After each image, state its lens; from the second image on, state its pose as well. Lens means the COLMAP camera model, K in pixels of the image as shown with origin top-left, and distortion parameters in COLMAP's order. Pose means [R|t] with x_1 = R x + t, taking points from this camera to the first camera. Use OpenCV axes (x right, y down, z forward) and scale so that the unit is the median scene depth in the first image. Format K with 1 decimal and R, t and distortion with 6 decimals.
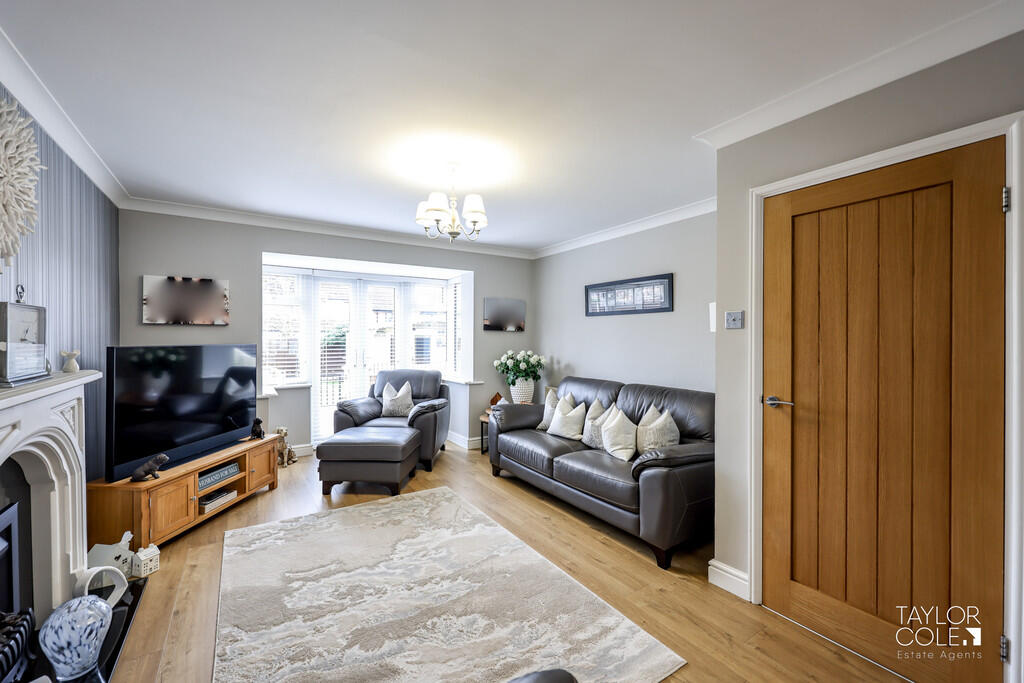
lens RADIAL K [[415.2, 0, 505.5], [0, 415.2, 336.3], [0, 0, 1]] dist [-0.004195, 0.000105]
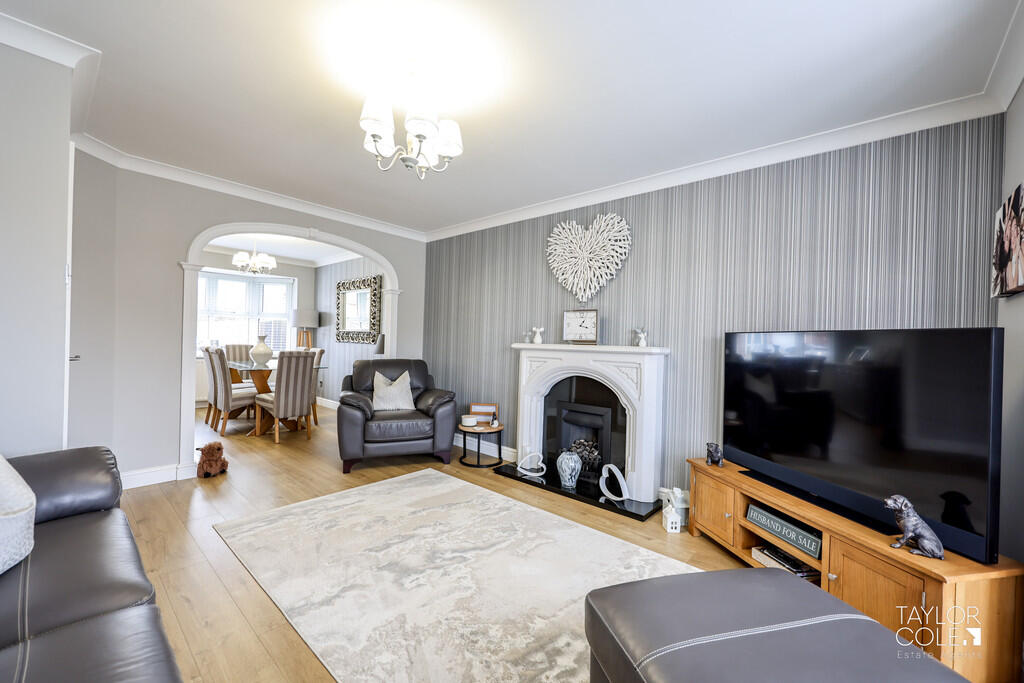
lens RADIAL K [[415.2, 0, 513.9], [0, 415.2, 346.6], [0, 0, 1]] dist [-0.004195, 0.000105]
pose [[-0.959685, -0.025405, -0.279929, -0.088078], [-0.029604, 0.999504, 0.010783, 0.049599], [0.279516, 0.018635, -0.959960, 1.427688]]
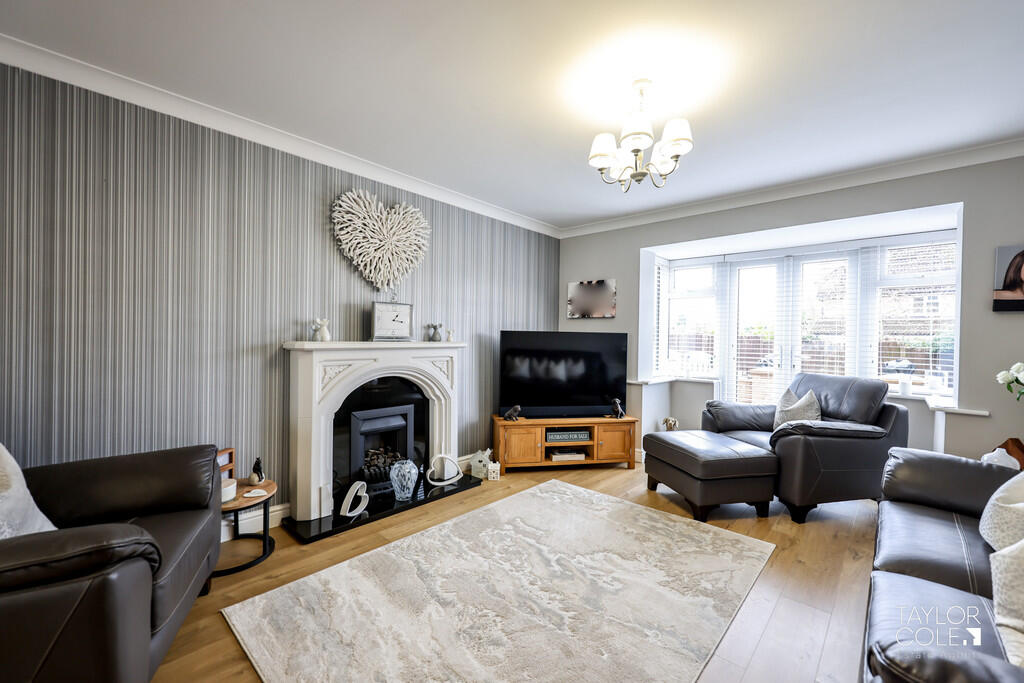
lens RADIAL K [[415.2, 0, 514.6], [0, 415.2, 340.8], [0, 0, 1]] dist [-0.004195, 0.000105]
pose [[0.268957, 0.010901, -0.963090, 0.440288], [-0.013173, 0.999884, 0.007639, 0.039064], [0.963062, 0.010632, 0.269070, 0.478576]]
